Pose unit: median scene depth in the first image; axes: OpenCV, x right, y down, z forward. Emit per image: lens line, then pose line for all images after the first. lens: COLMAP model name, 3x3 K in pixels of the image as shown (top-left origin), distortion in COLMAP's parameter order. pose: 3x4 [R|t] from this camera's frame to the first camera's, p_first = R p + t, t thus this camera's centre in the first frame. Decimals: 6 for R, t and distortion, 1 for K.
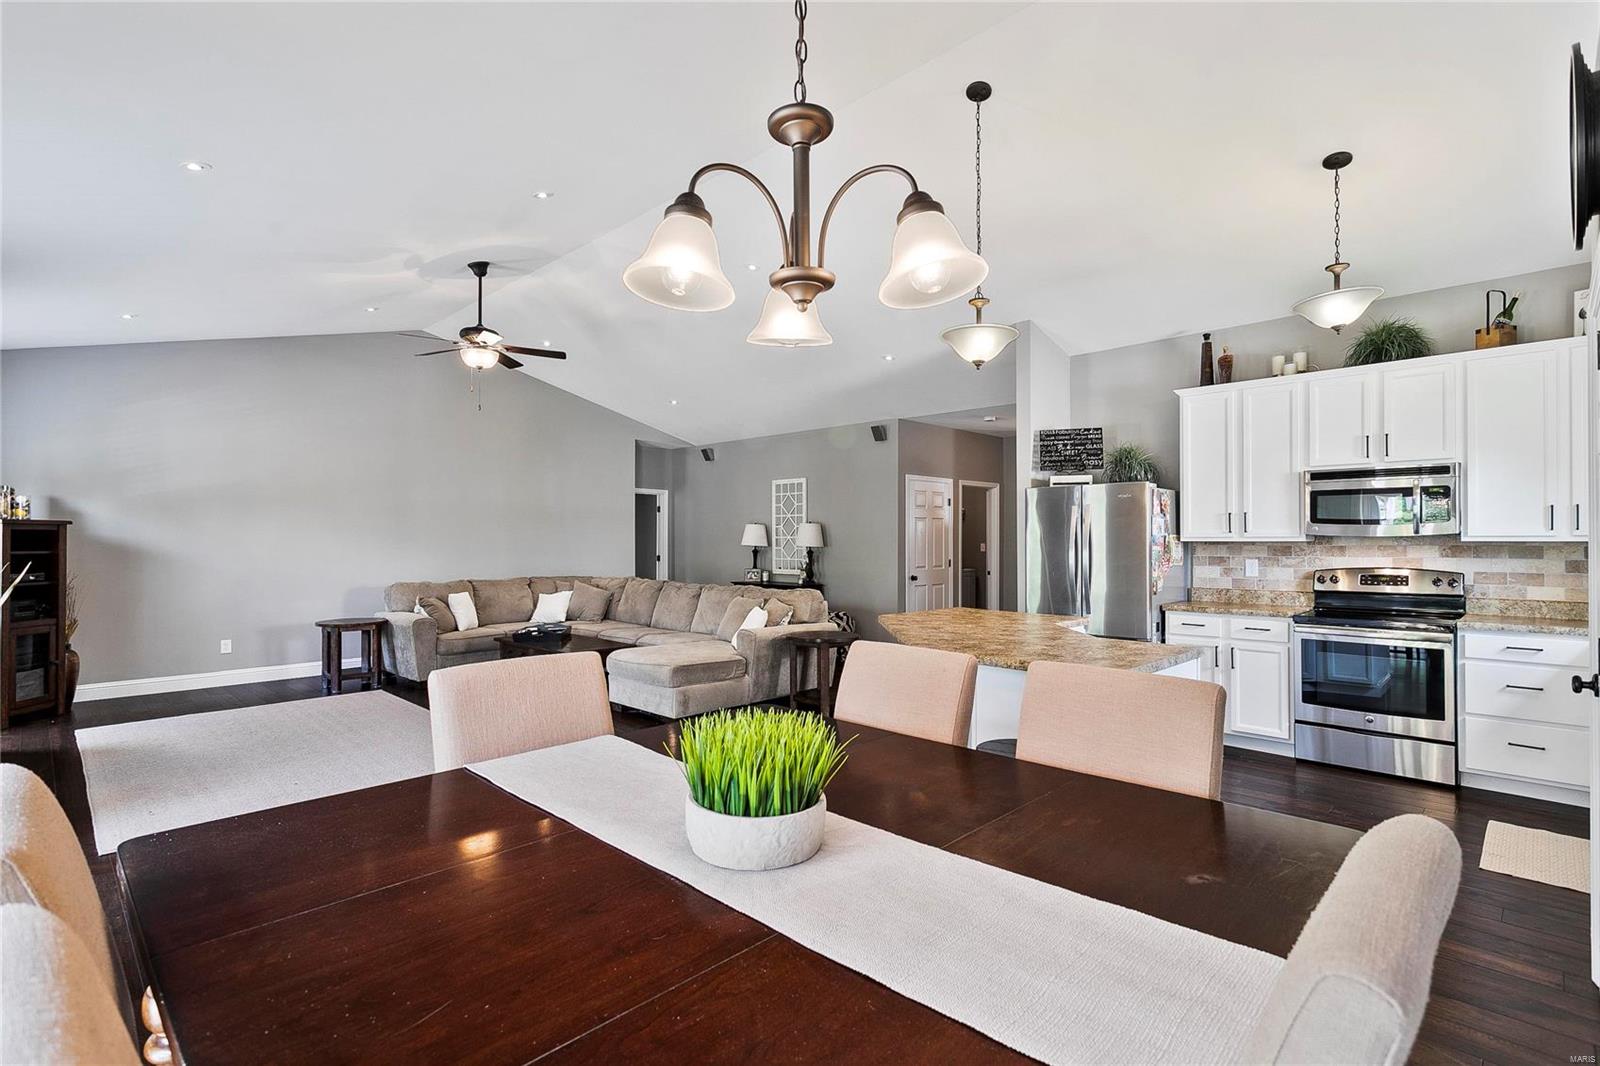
lens RADIAL K [[763.6, 0, 794.8], [0, 763.6, 544.2], [0, 0, 1]] dist [0.009465, 0.000328]
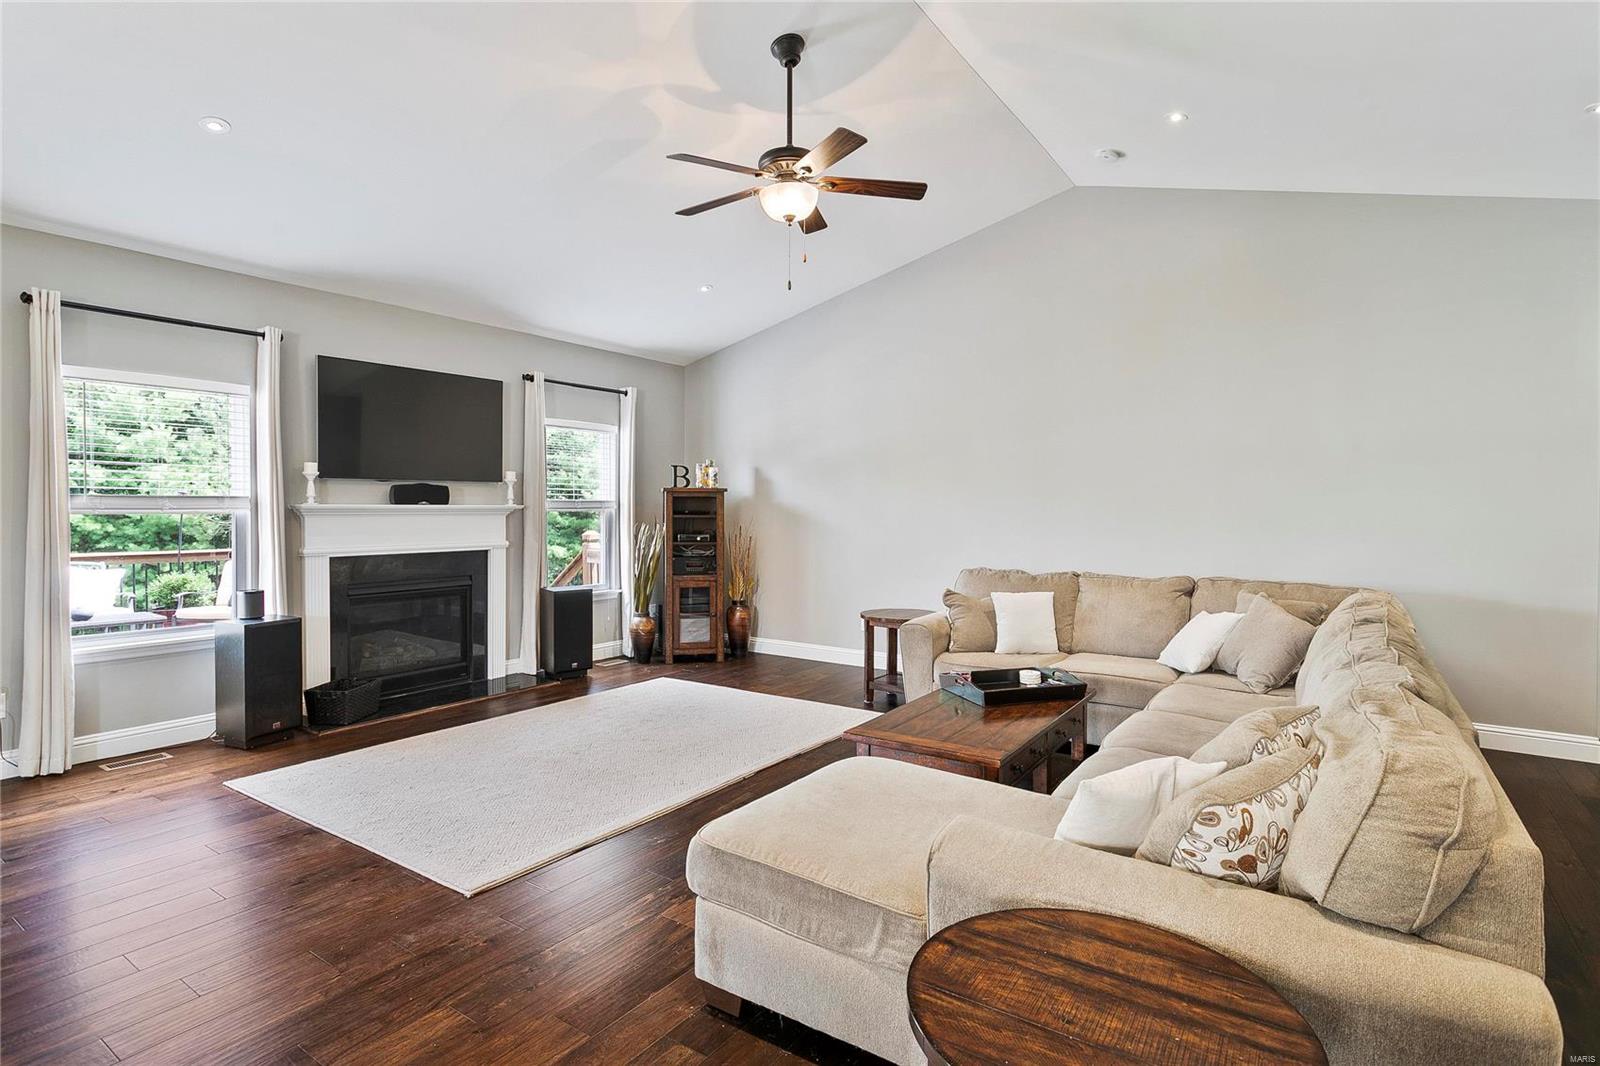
lens RADIAL K [[816.9, 0, 800.0], [0, 816.9, 533.0], [0, 0, 1]] dist [-0.002693, 0.000013]
pose [[0.182538, 0.035355, -0.982563, 0.186197], [-0.002910, 0.999368, 0.035420, -0.006894], [0.983194, -0.003607, 0.182526, 0.728170]]
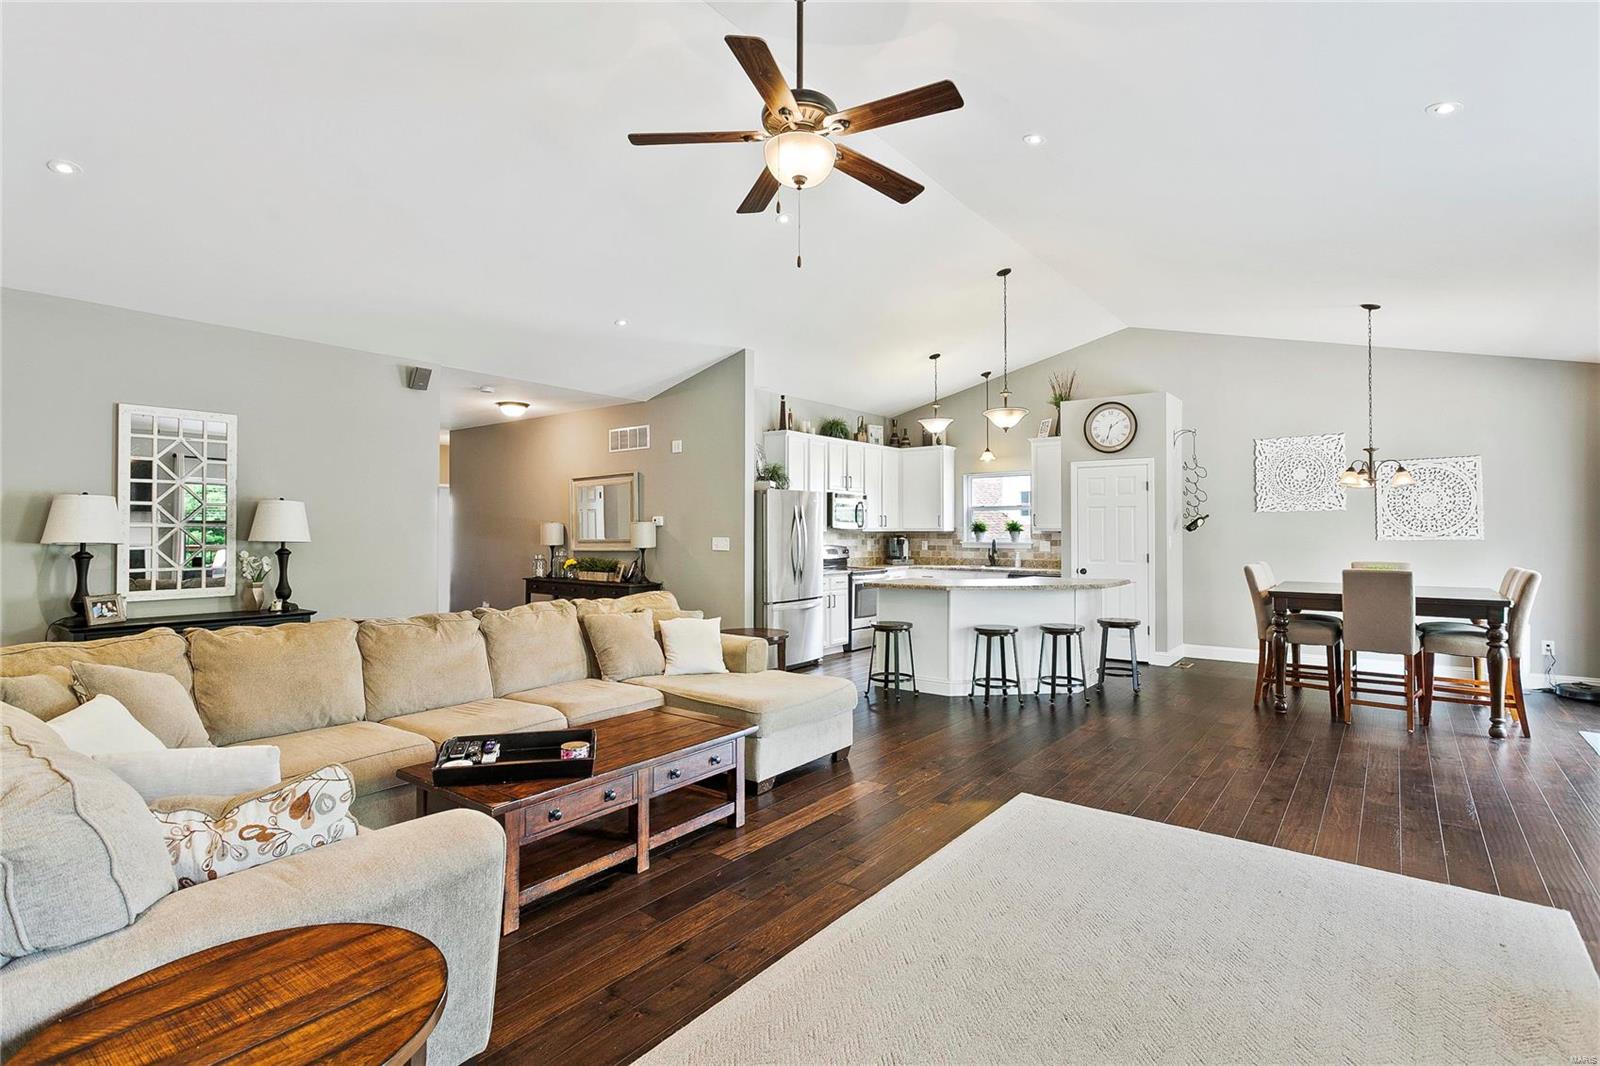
lens RADIAL K [[770.2, 0, 789.5], [0, 770.2, 529.6], [0, 0, 1]] dist [0.001157, 0.000181]
pose [[-0.119625, -0.001507, 0.992818, -0.736449], [0.004017, 0.999990, 0.002002, -0.007642], [-0.992811, 0.004227, -0.119618, 0.870581]]
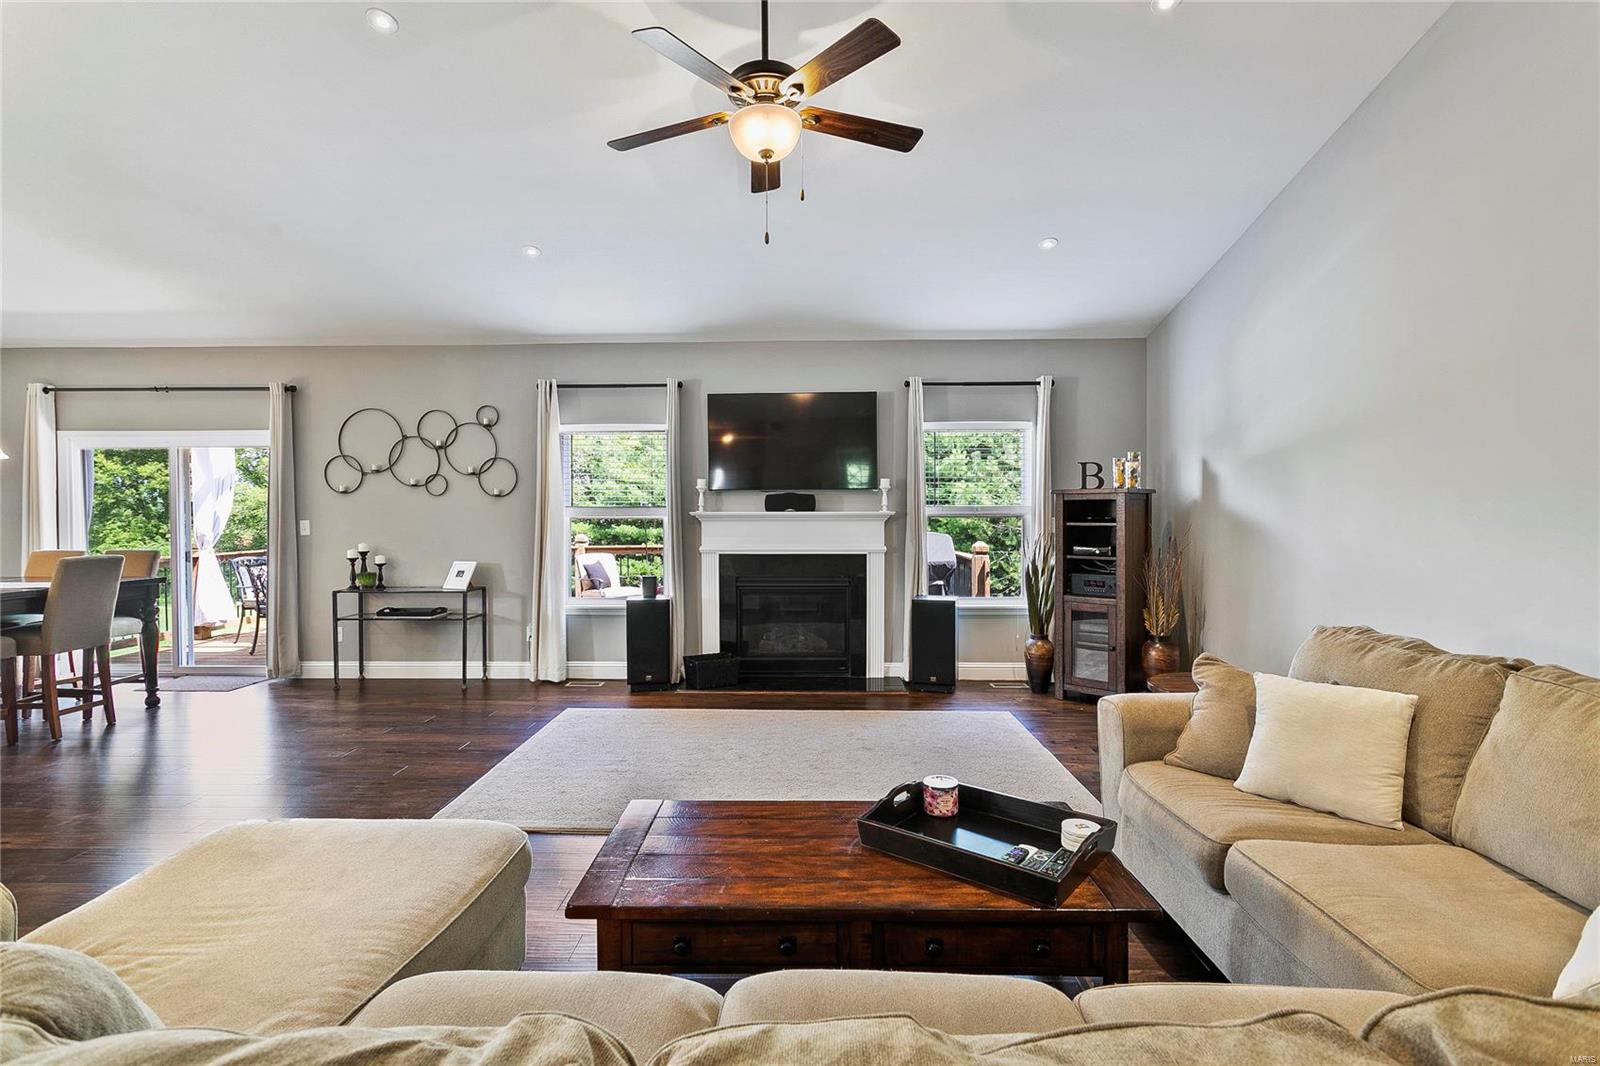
lens RADIAL K [[770.2, 0, 789.5], [0, 770.2, 529.6], [0, 0, 1]] dist [0.001157, 0.000181]
pose [[-0.722772, 0.020915, -0.690770, -0.062402], [0.005203, 0.999678, 0.024825, -0.006474], [0.691067, 0.014349, -0.722648, 1.111459]]
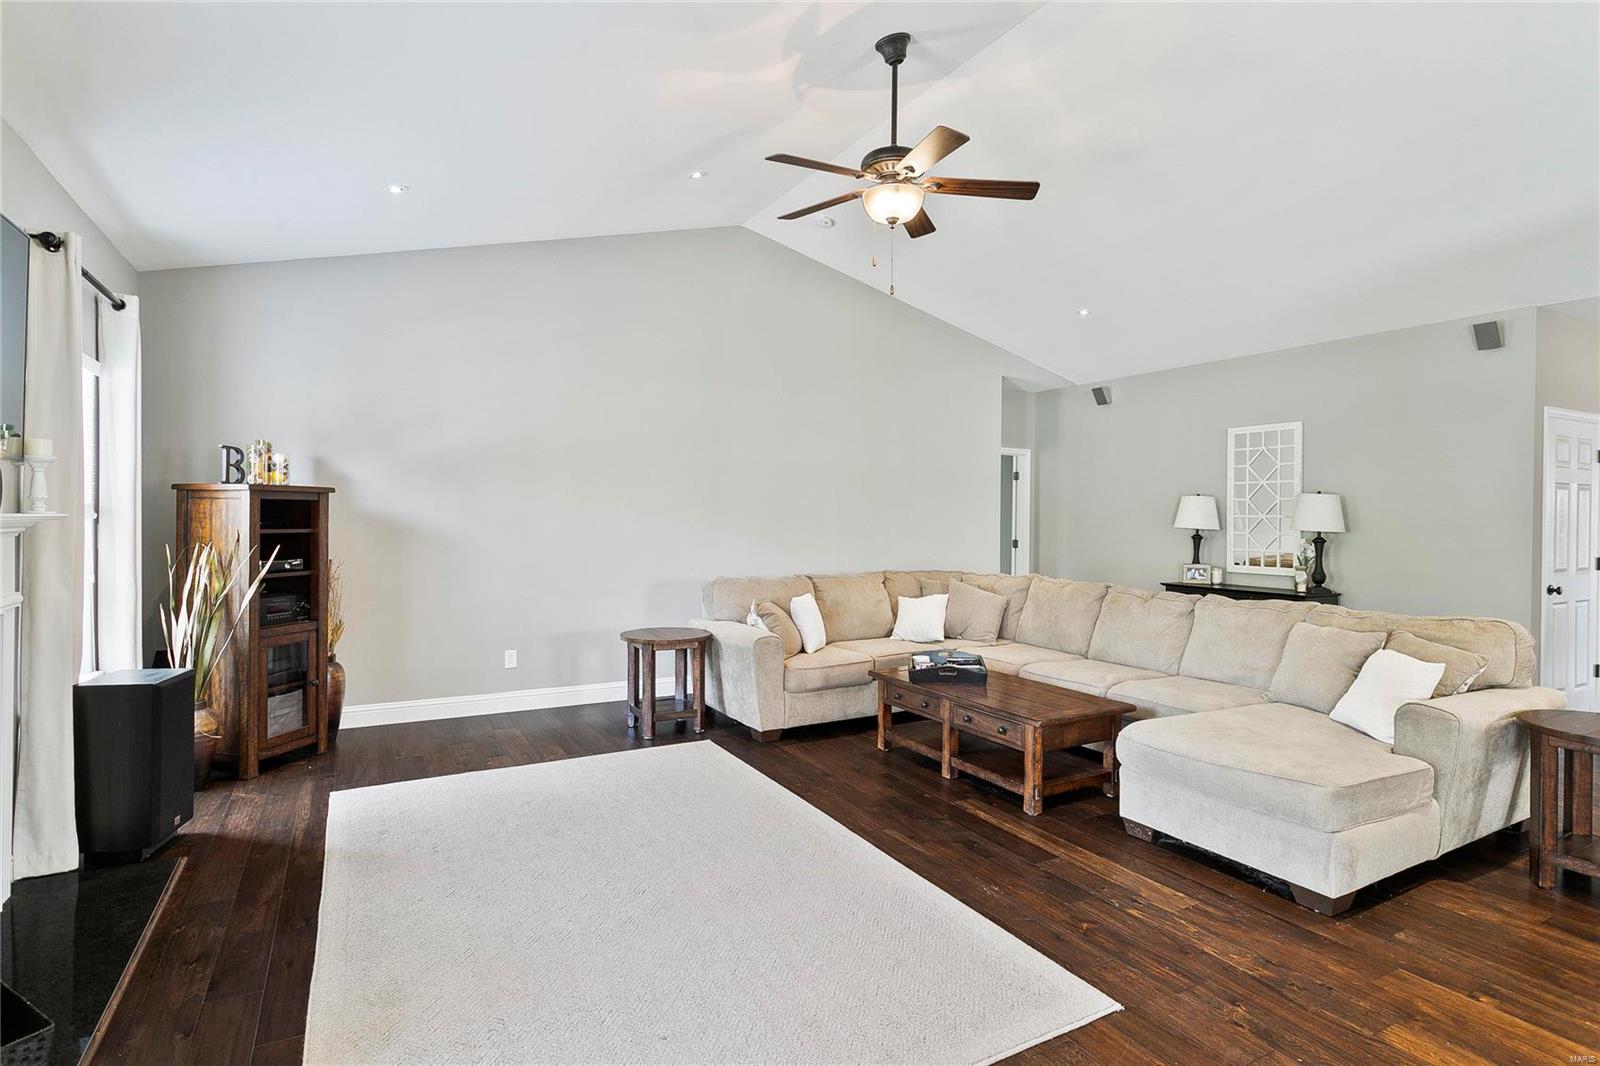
lens RADIAL K [[816.9, 0, 800.0], [0, 816.9, 533.0], [0, 0, 1]] dist [-0.002693, 0.000013]
pose [[0.960483, 0.012183, -0.278071, -0.247826], [-0.008649, 0.999866, 0.013930, -0.001762], [0.278204, -0.010974, 0.960459, 0.313388]]
